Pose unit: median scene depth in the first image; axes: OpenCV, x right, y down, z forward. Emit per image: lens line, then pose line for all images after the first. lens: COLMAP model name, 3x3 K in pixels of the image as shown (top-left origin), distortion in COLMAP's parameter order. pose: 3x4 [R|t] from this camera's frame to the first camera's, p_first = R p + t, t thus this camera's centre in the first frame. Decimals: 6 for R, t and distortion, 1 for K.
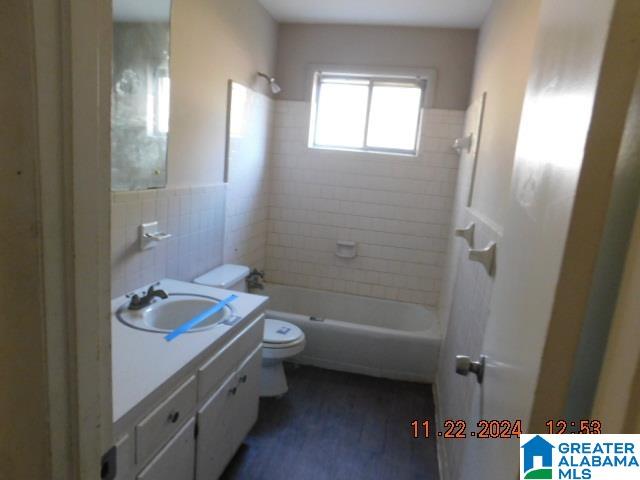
lens RADIAL K [[421.2, 0, 320.0], [0, 421.2, 240.0], [0, 0, 1]] dist [-0.084691, 0.069189]
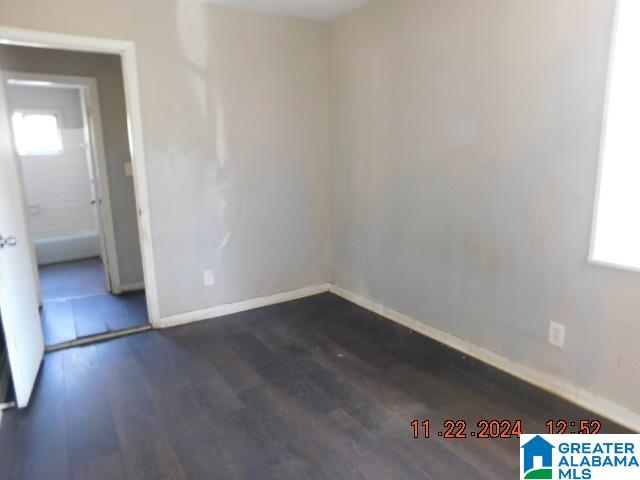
lens RADIAL K [[421.2, 0, 320.0], [0, 421.2, 240.0], [0, 0, 1]] dist [-0.084691, 0.069189]
pose [[0.696472, -0.235406, 0.677872, -0.327455], [0.211440, 0.970043, 0.119626, 0.216794], [-0.685726, 0.060013, 0.725382, -1.199868]]
